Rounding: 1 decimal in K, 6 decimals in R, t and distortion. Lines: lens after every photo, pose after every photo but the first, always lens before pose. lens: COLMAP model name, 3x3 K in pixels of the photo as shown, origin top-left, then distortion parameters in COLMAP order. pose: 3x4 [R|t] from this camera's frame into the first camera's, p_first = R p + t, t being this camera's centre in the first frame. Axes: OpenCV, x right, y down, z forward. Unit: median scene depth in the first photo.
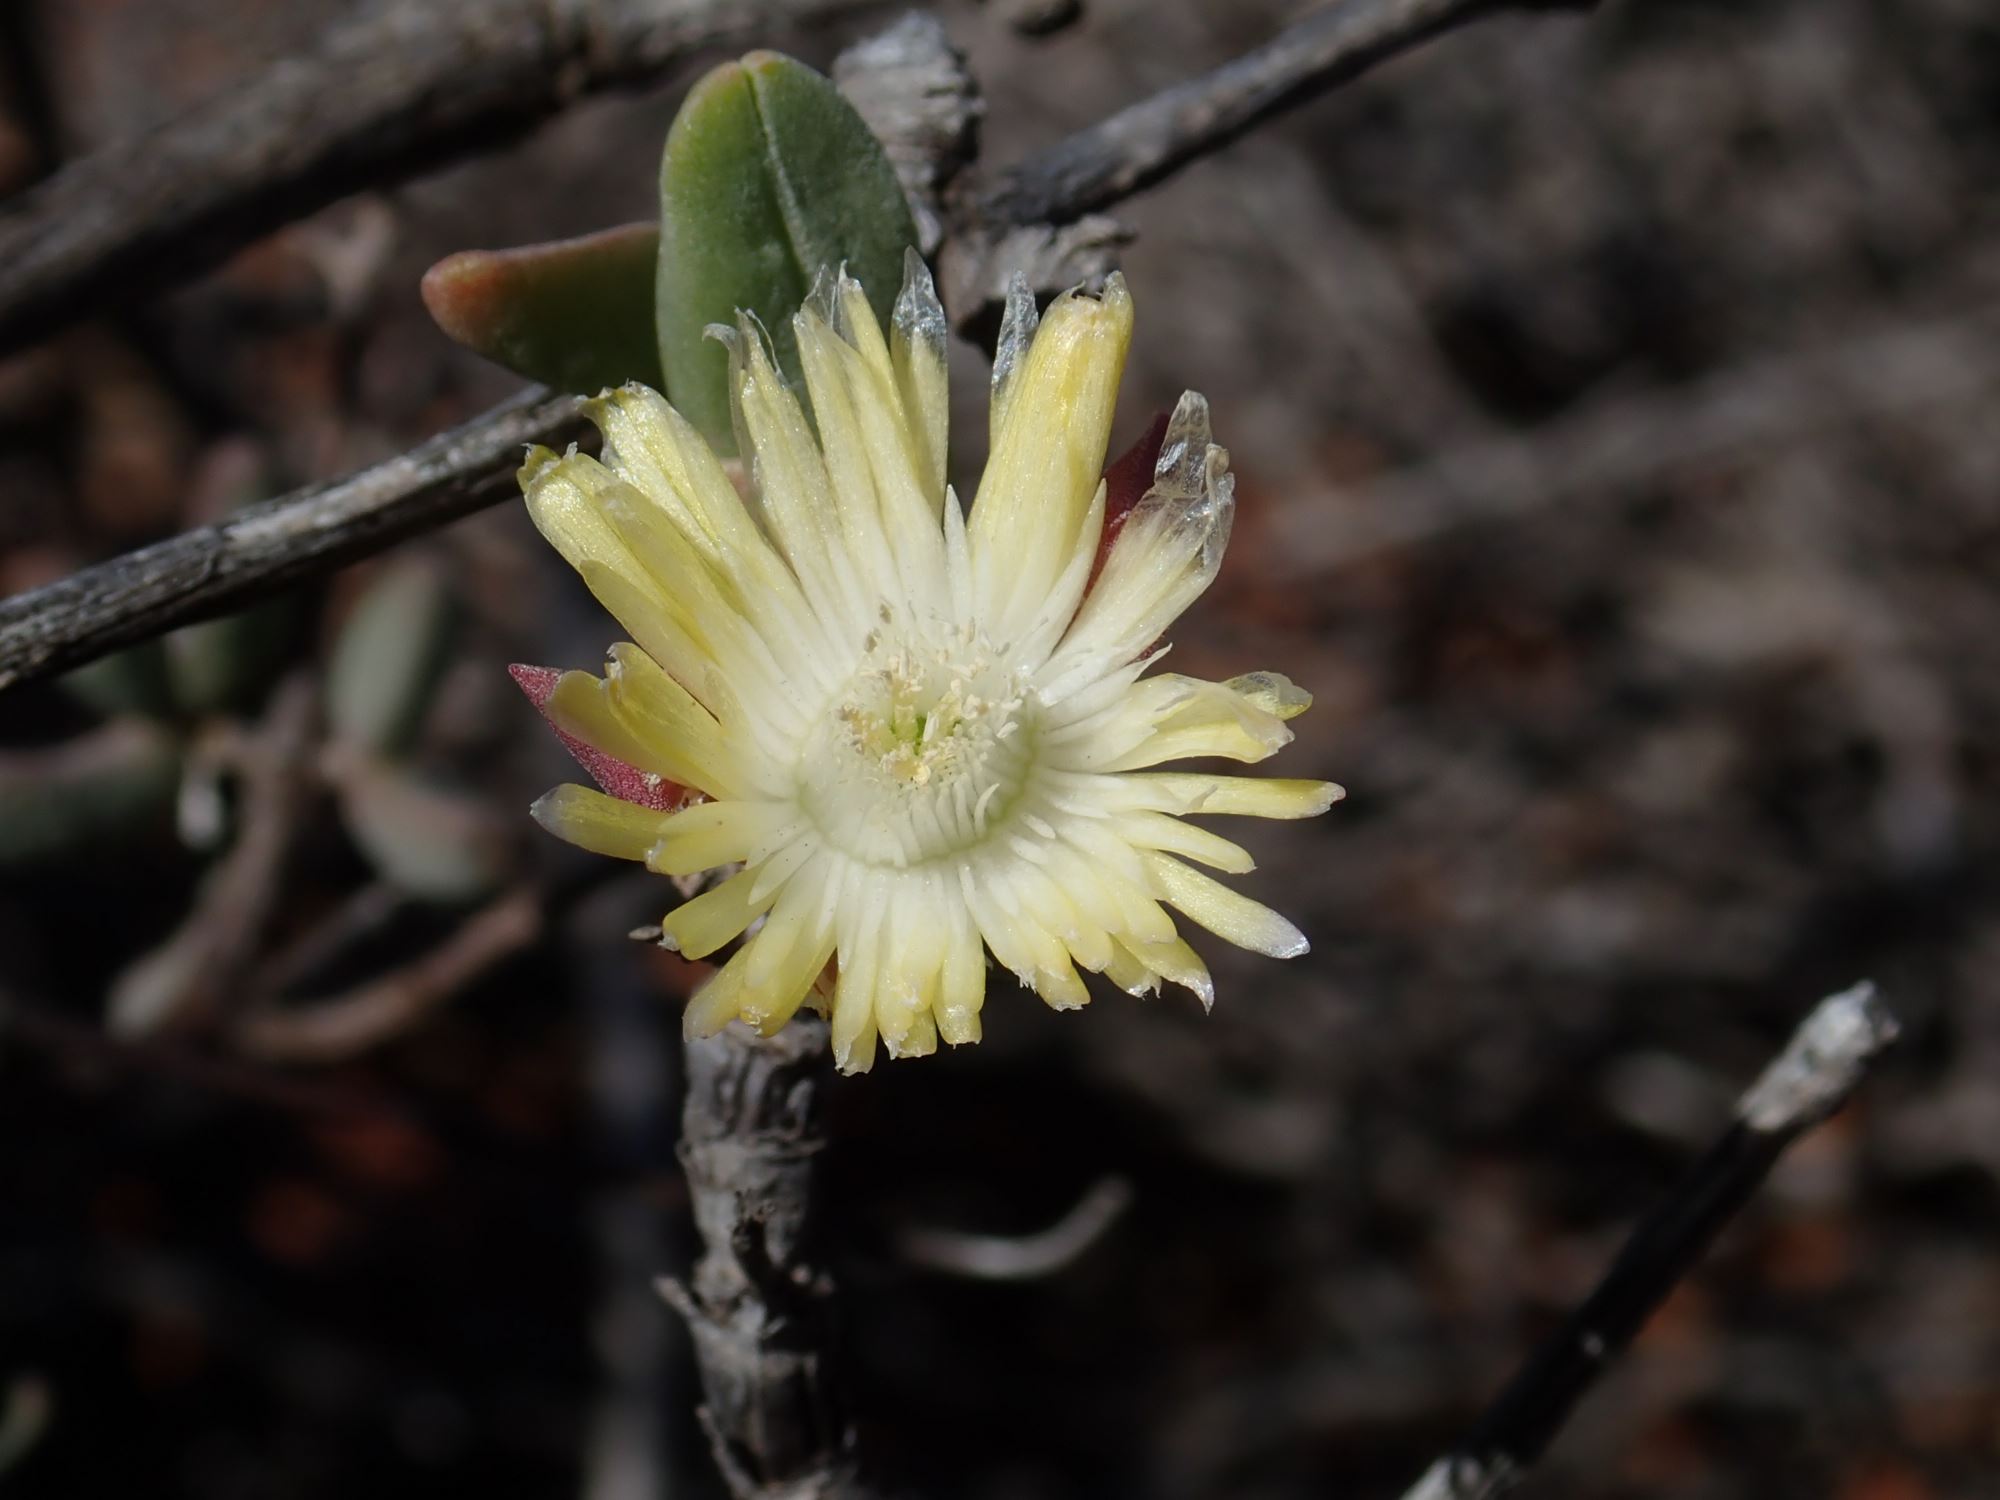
lens RADIAL K [[5867.2, 0, 1000.0], [0, 5867.2, 750.0], [0, 0, 1]] dist [-0.100583, -1.867309]
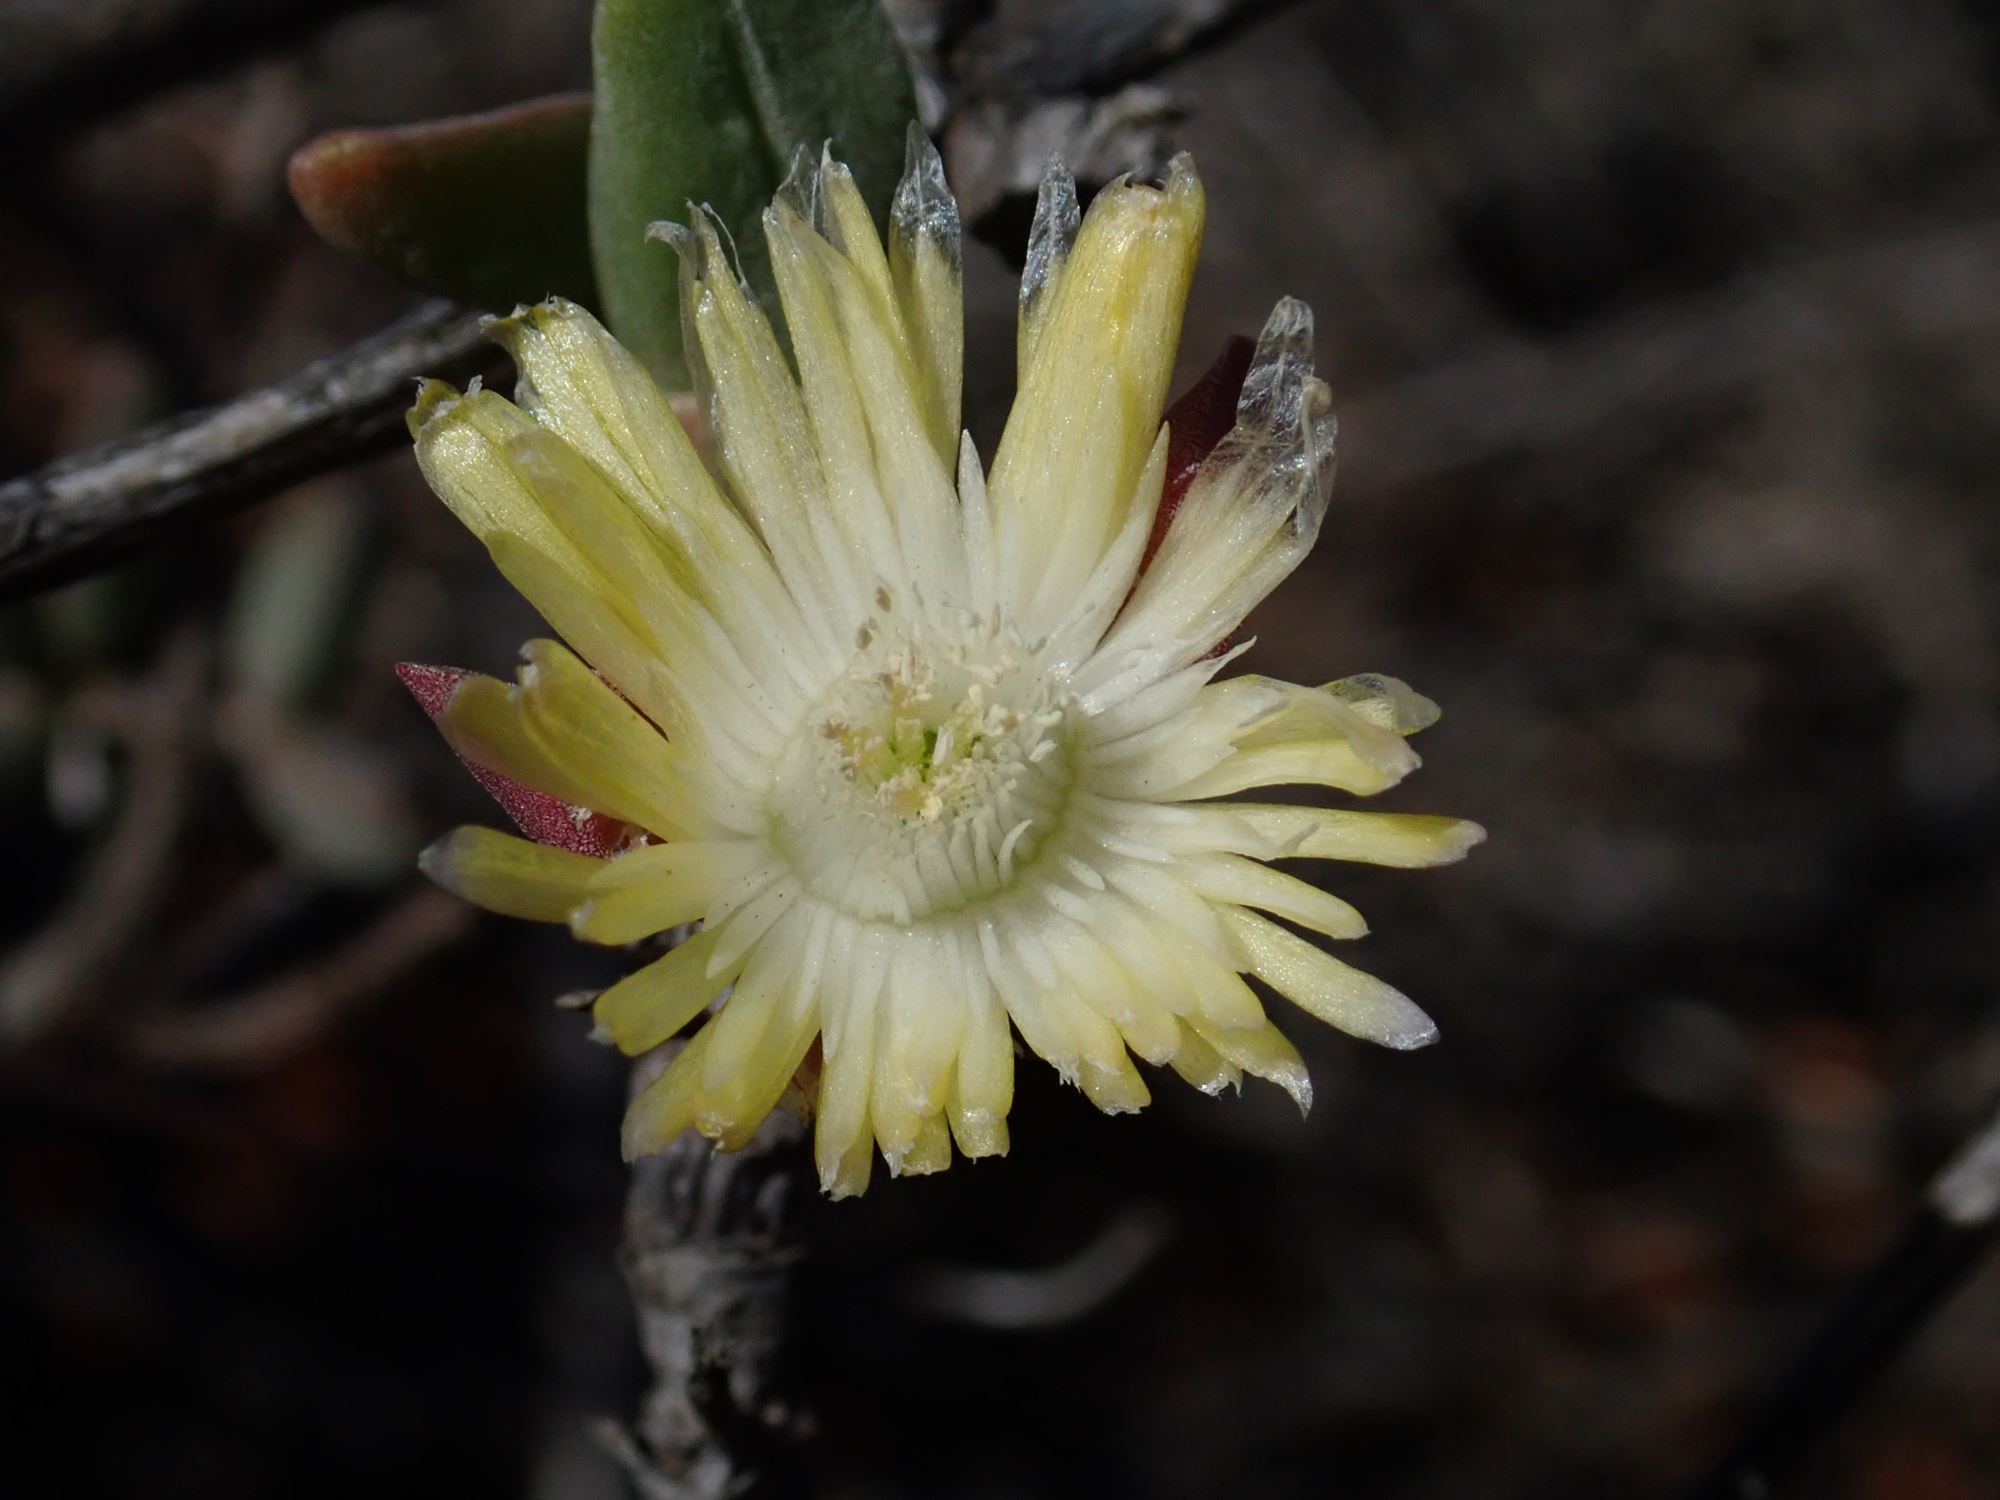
lens RADIAL K [[5867.2, 0, 1000.0], [0, 5867.2, 750.0], [0, 0, 1]] dist [-0.100583, -1.867309]
pose [[0.999985, -0.001828, 0.005121, -0.008144], [0.001742, 0.999856, 0.016896, -0.016132], [-0.005151, -0.016886, 0.999844, 0.228381]]
